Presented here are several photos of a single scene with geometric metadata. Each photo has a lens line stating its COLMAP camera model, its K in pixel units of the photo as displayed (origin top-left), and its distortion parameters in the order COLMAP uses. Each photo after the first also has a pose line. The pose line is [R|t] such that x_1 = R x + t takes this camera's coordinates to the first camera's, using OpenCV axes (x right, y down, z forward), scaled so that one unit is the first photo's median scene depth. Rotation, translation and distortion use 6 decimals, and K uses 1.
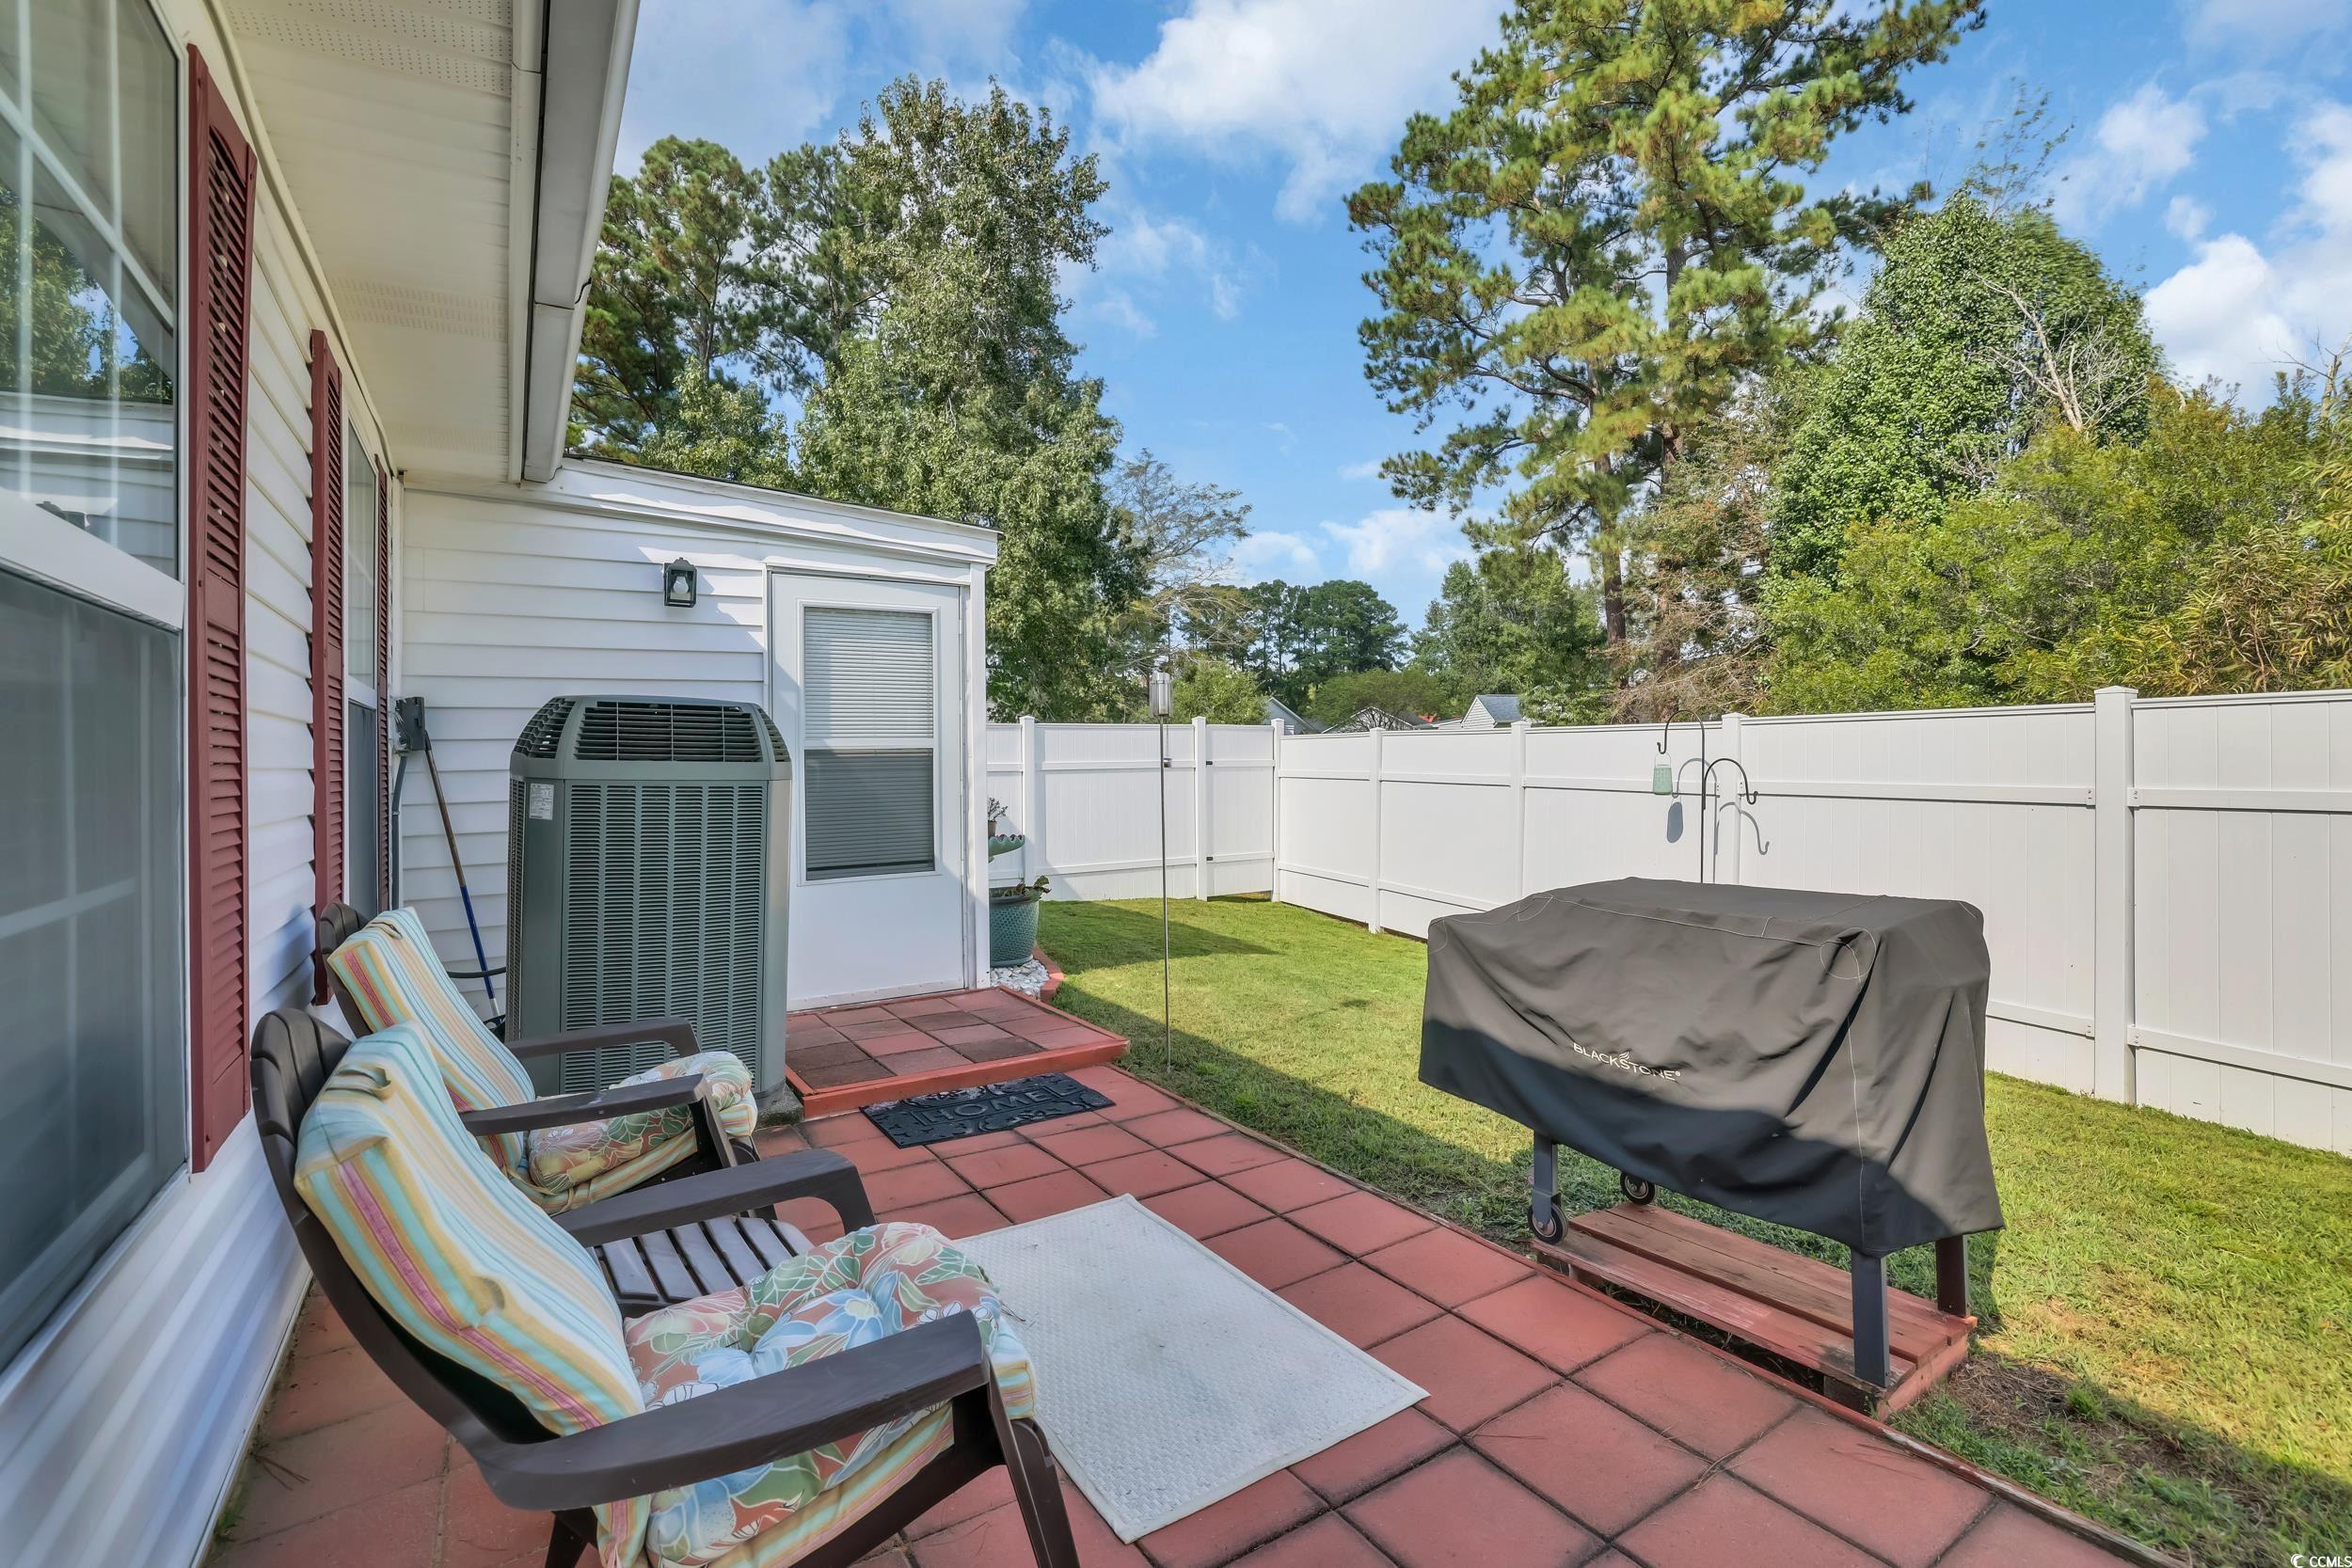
lens RADIAL K [[1038.7, 0, 1180.7], [0, 1038.7, 780.1], [0, 0, 1]] dist [-0.050949, 0.026861]
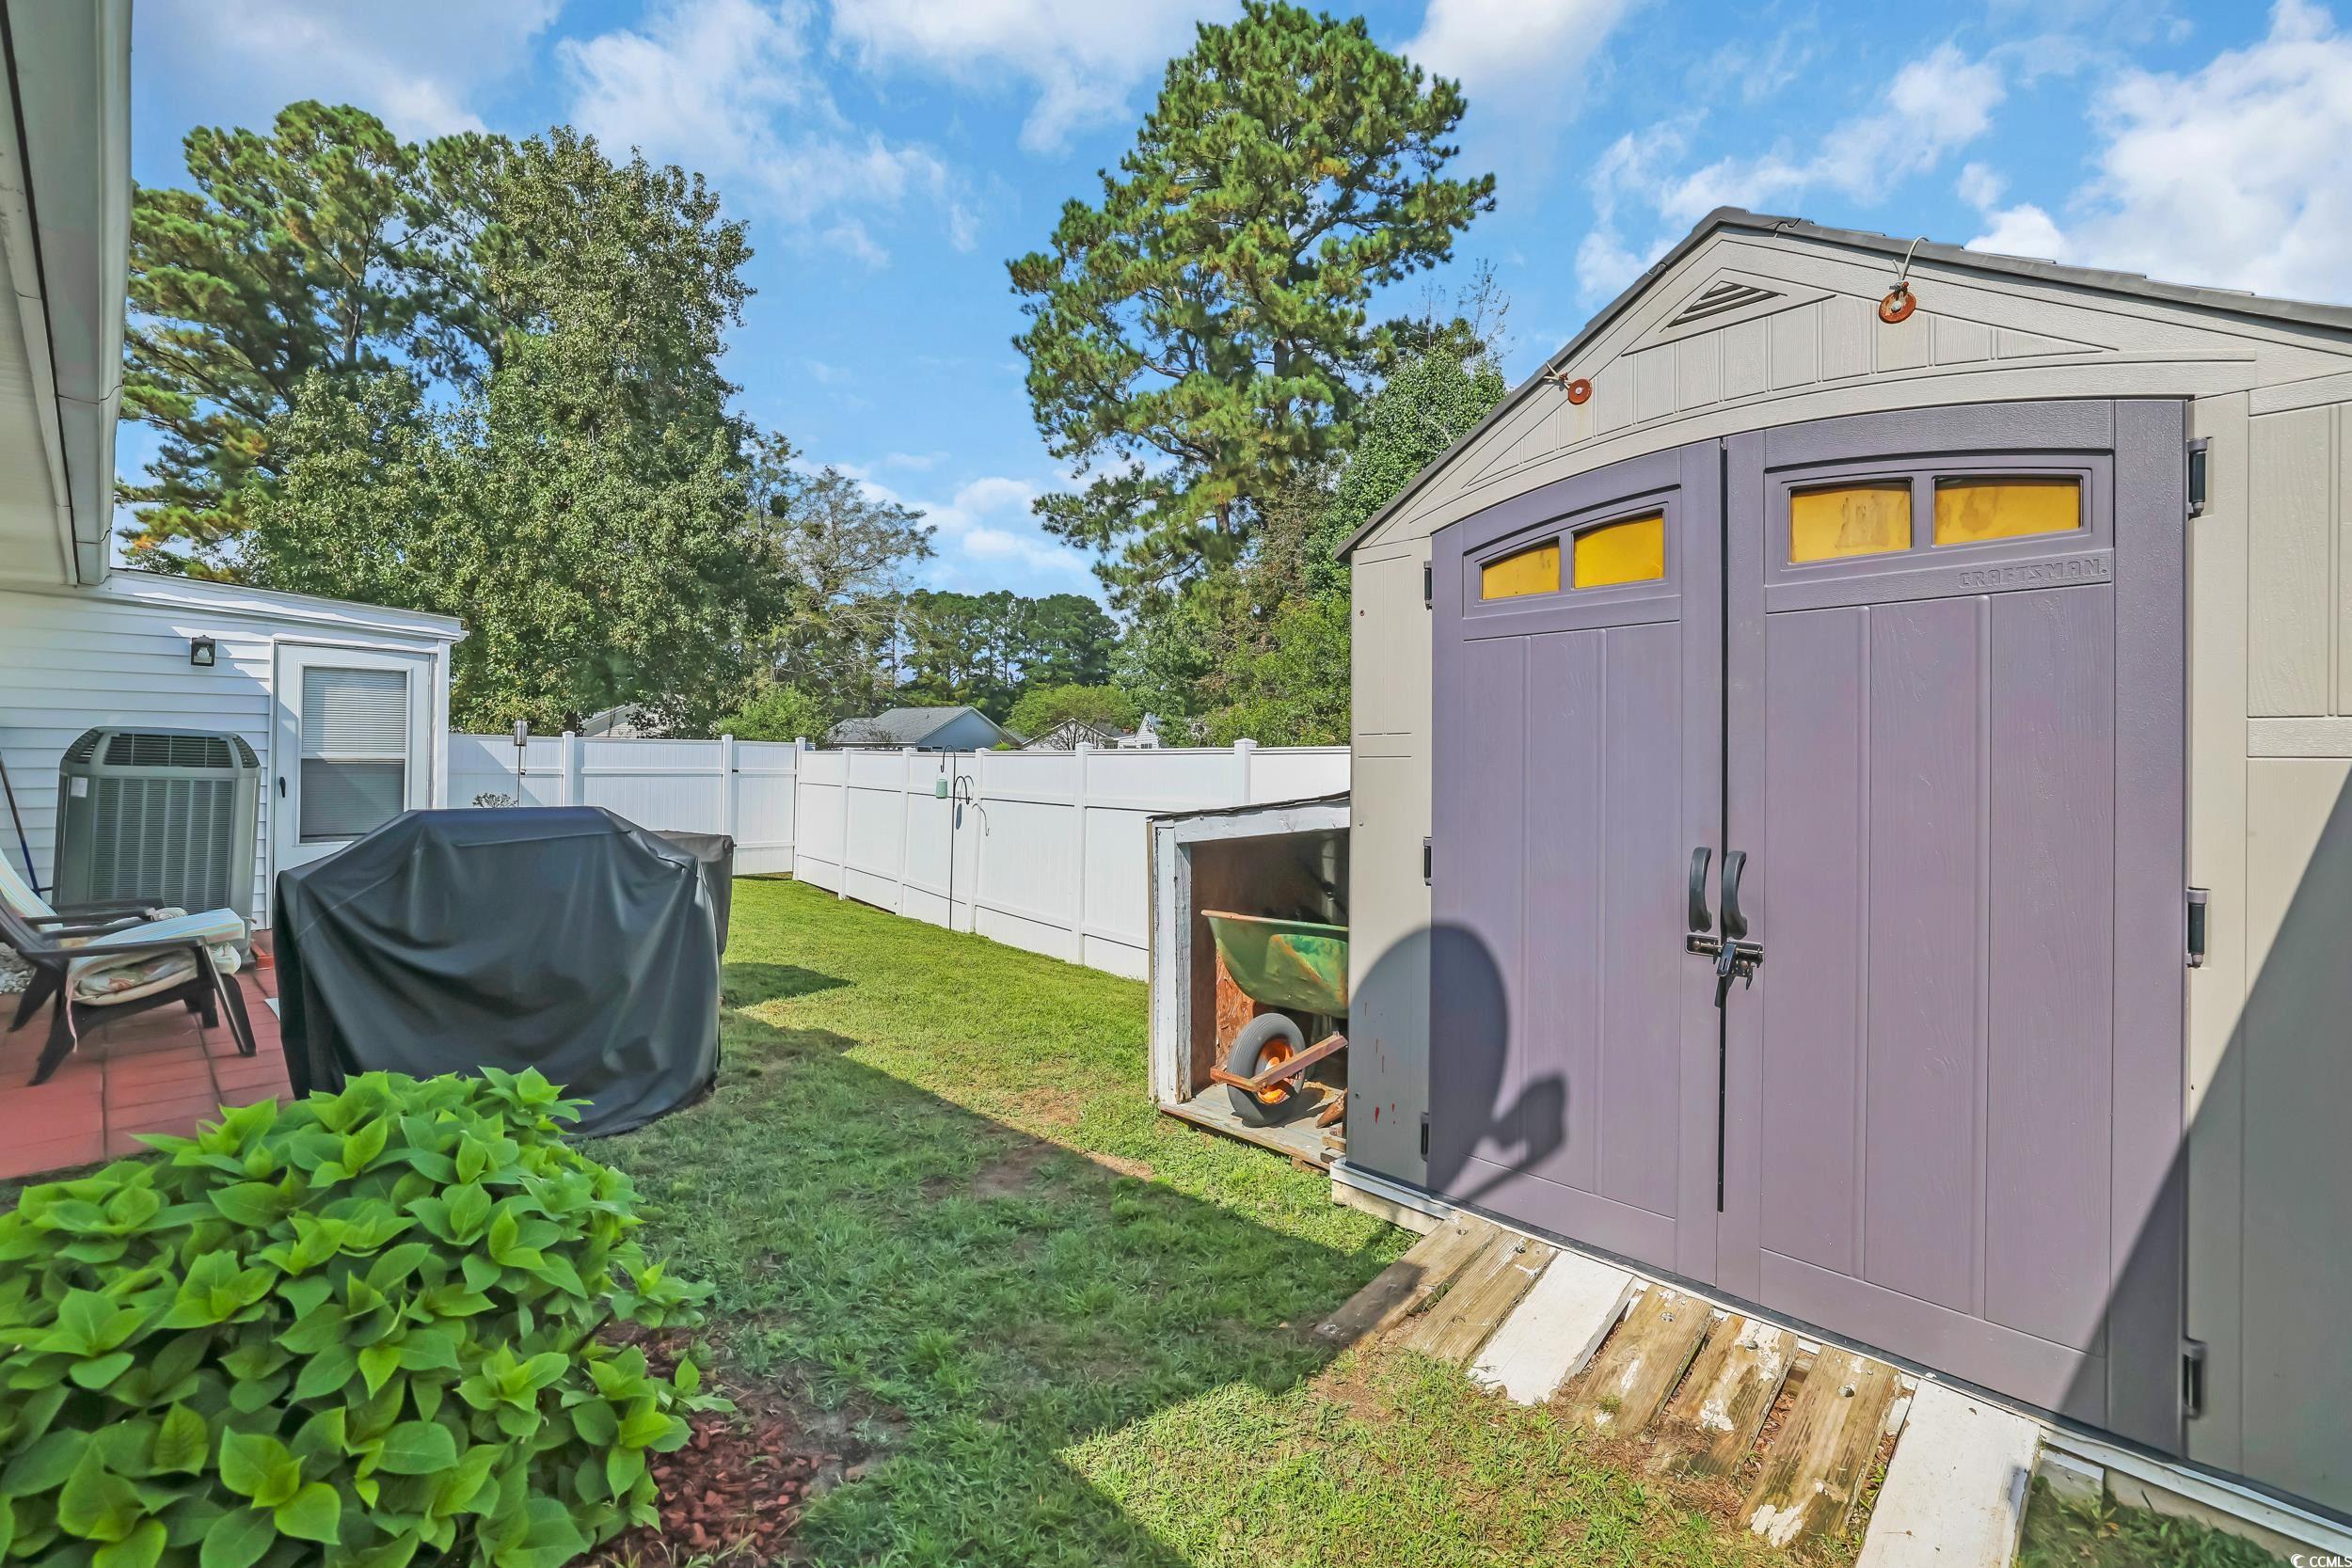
lens RADIAL K [[1027.9, 0, 1176.0], [0, 1027.9, 784.0], [0, 0, 1]] dist [-0.025994, 0.007858]
pose [[0.972104, 0.018237, 0.233841, 0.088884], [-0.017815, 0.999834, -0.003916, -0.001376], [-0.233873, -0.000360, 0.972267, -0.125615]]
